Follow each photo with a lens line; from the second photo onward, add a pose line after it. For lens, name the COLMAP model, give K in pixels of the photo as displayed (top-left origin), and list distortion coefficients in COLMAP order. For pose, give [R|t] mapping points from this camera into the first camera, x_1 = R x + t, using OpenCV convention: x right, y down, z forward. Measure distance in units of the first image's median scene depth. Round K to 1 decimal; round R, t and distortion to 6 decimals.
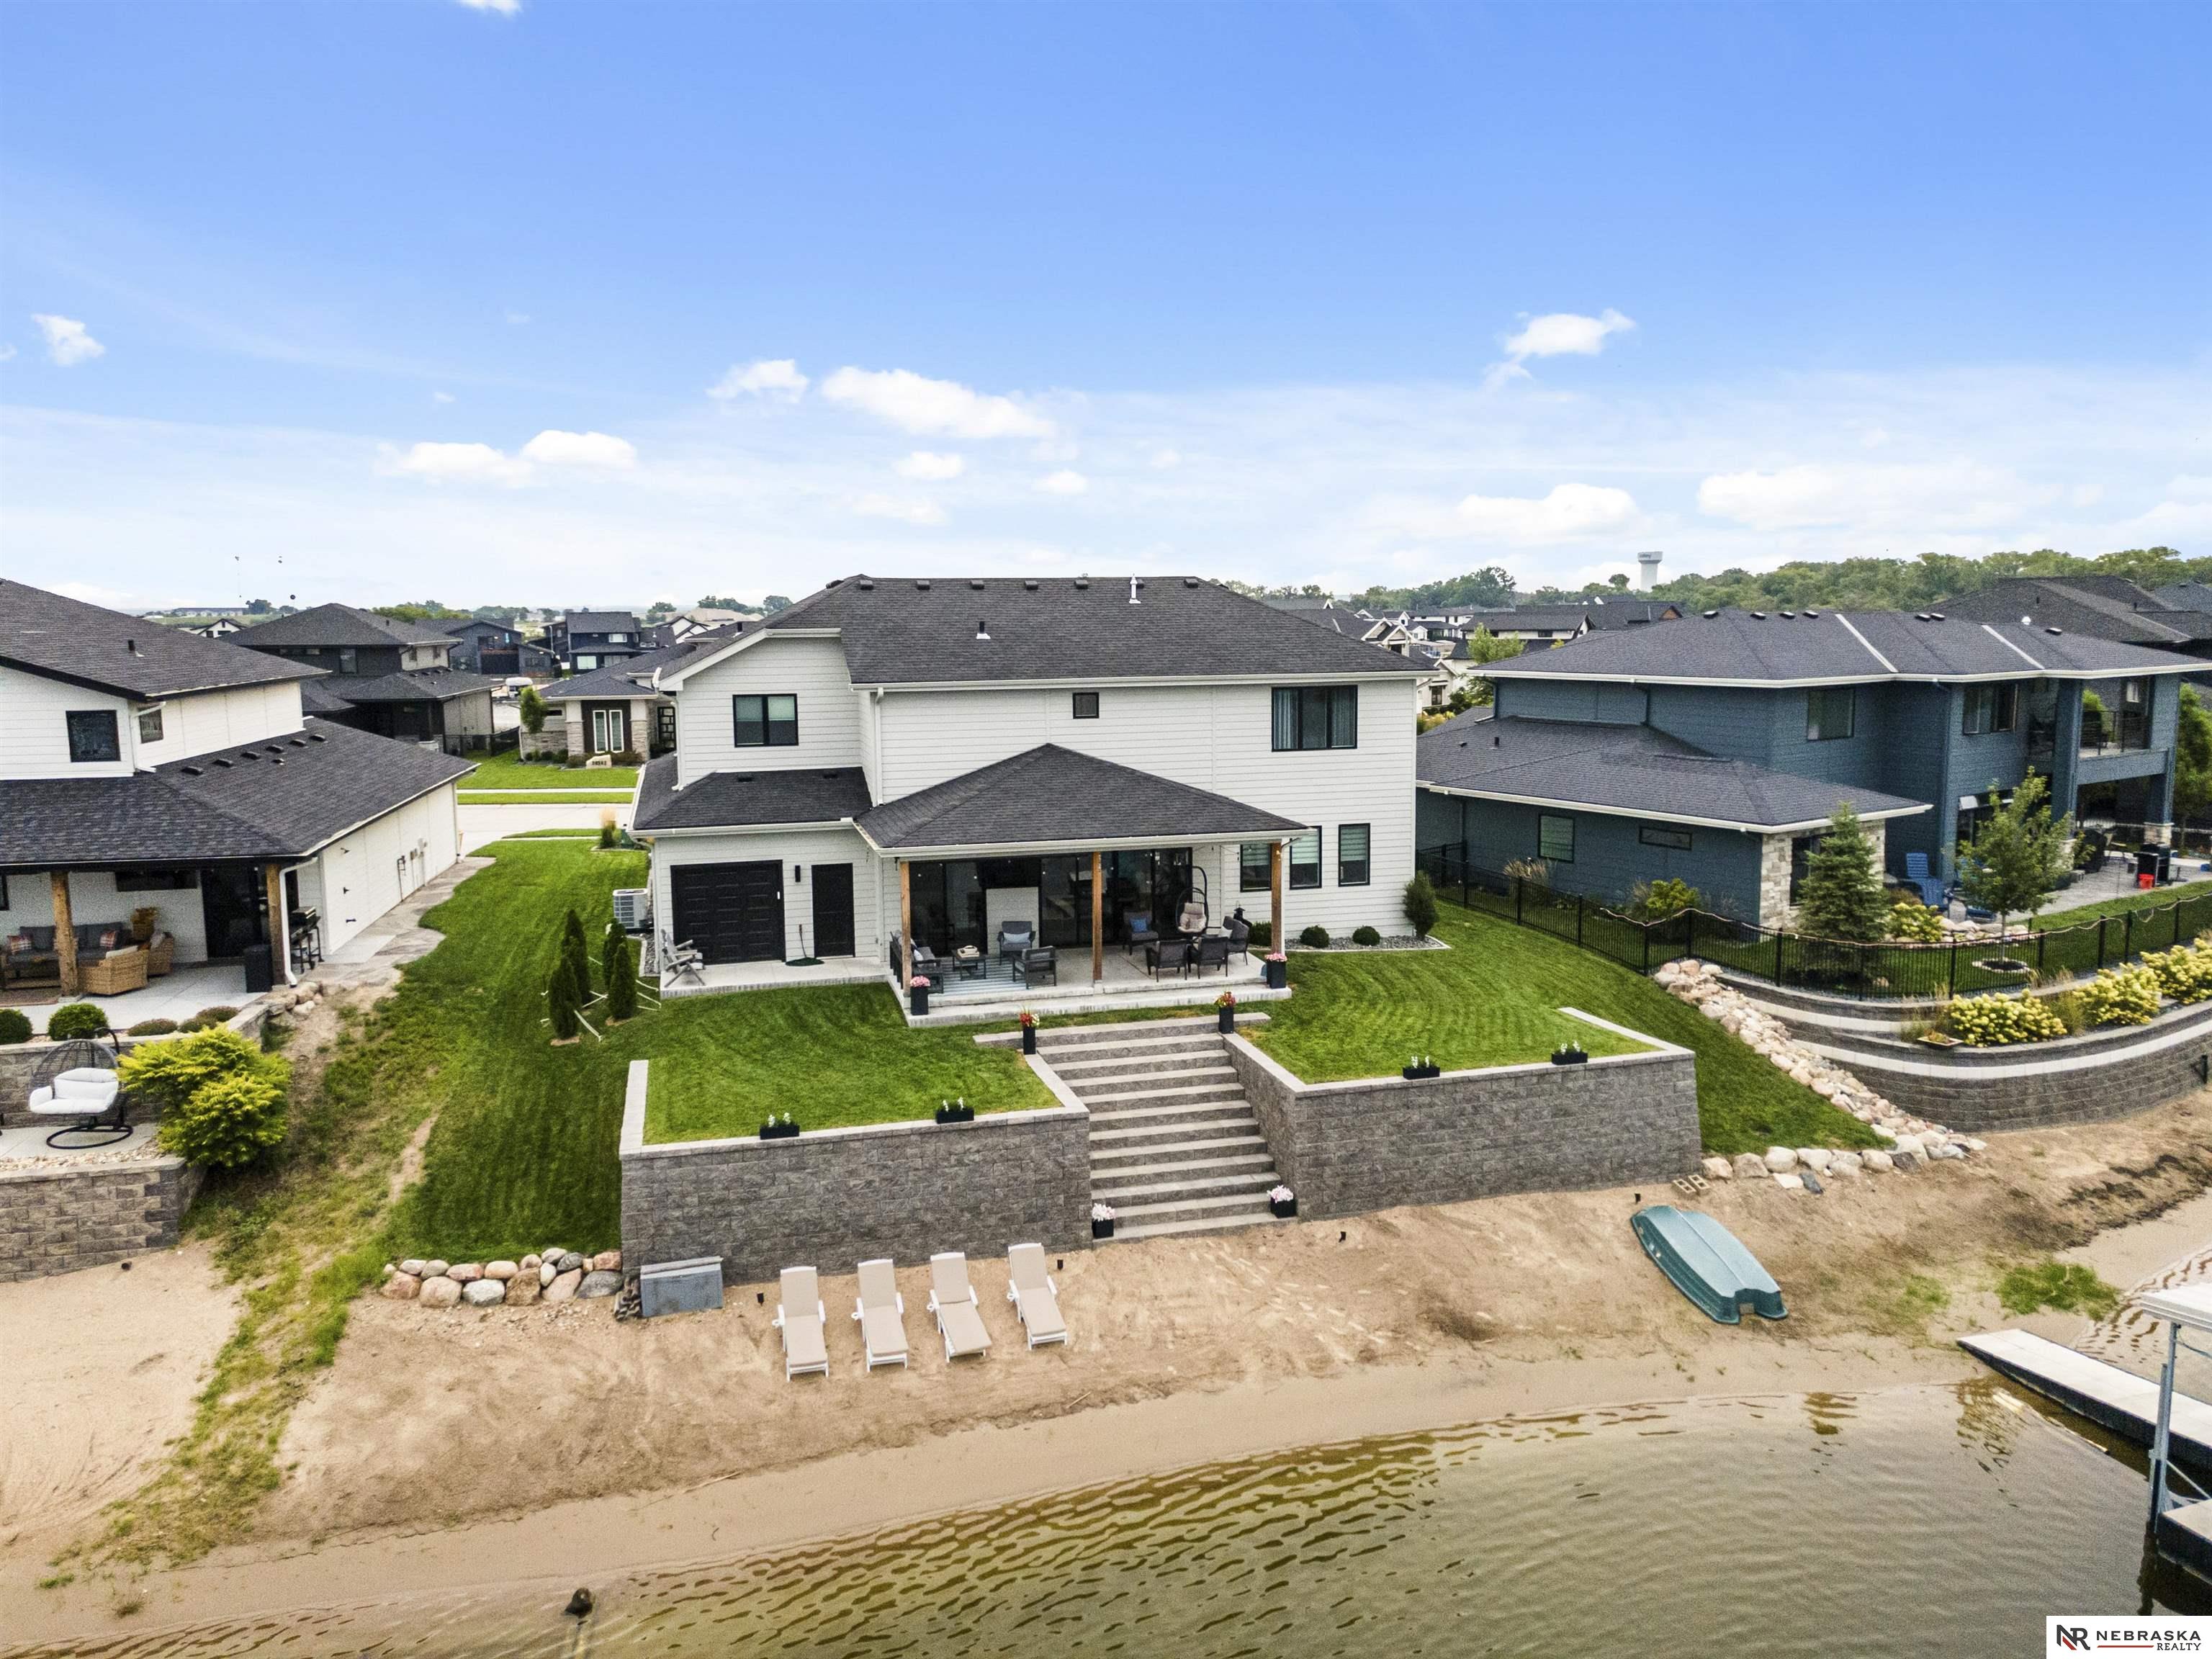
lens RADIAL K [[1605.1, 0, 1103.8], [0, 1605.1, 791.0], [0, 0, 1]] dist [0.051681, -0.003765]
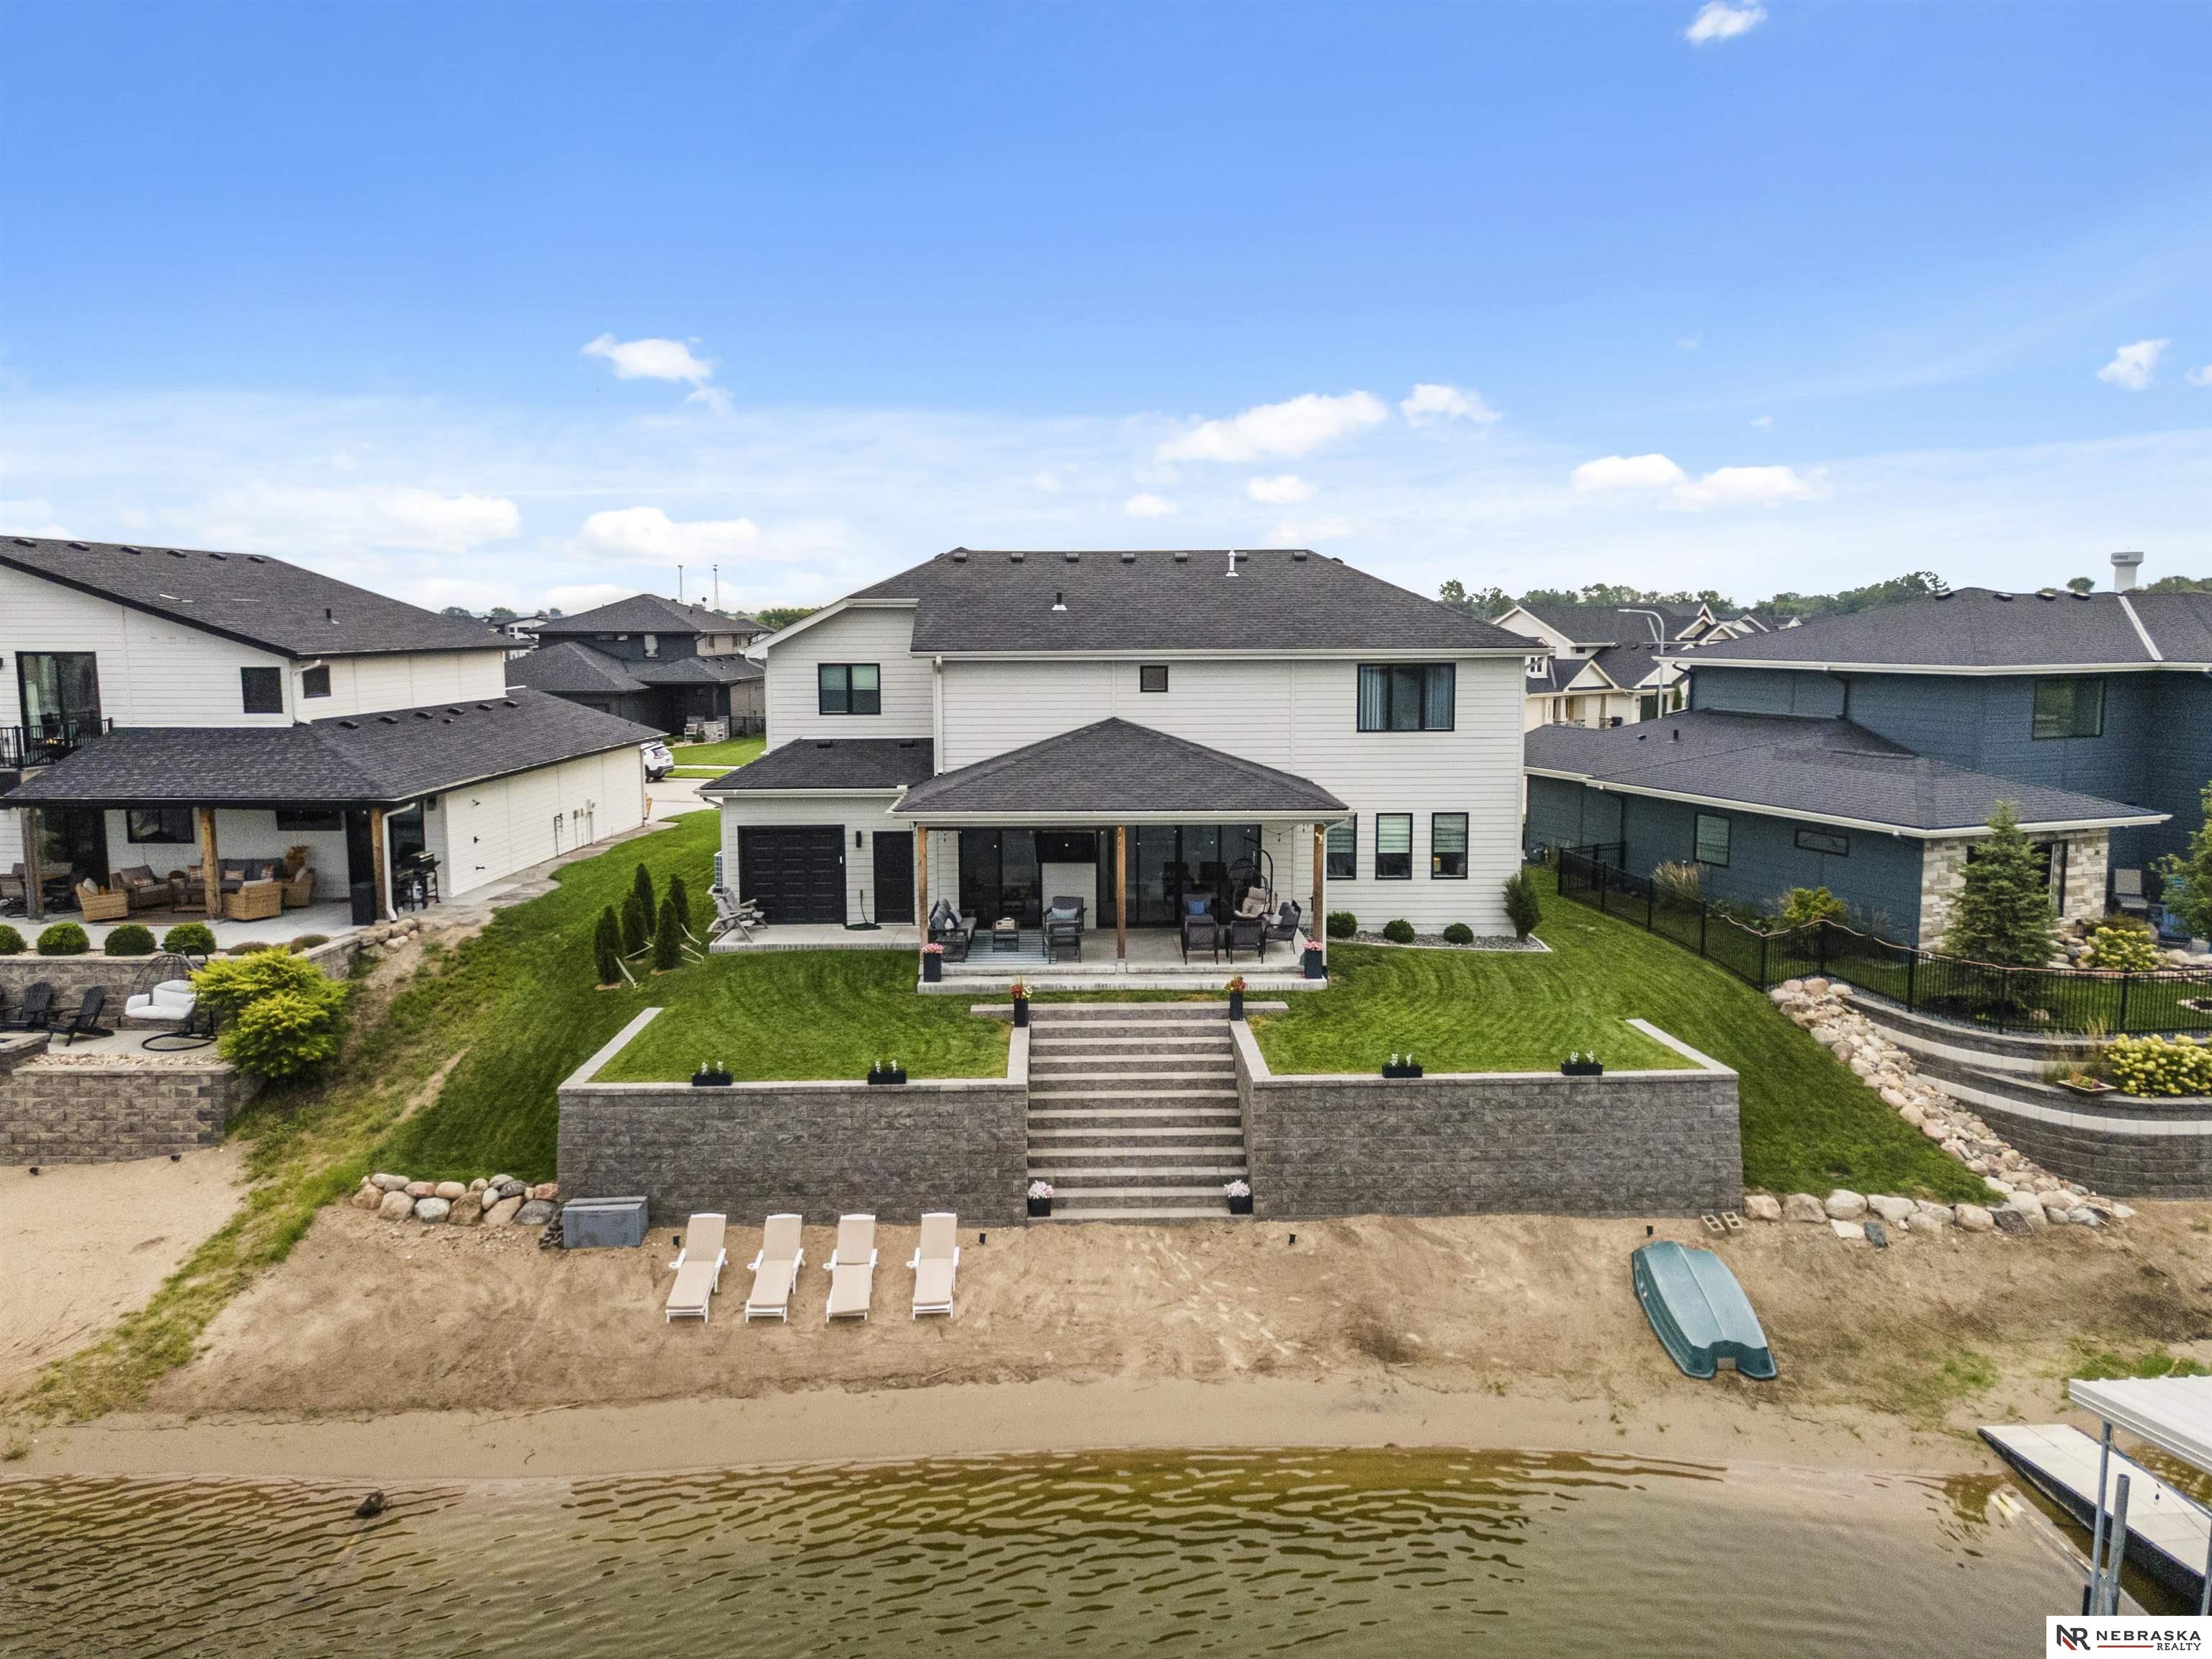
lens RADIAL K [[1605.1, 0, 1103.8], [0, 1605.1, 791.0], [0, 0, 1]] dist [0.051681, -0.003765]
pose [[0.972274, 0.031471, -0.231717, 0.229121], [-0.032551, 0.999470, -0.000839, 0.019925], [0.231568, 0.008358, 0.972783, 0.061458]]
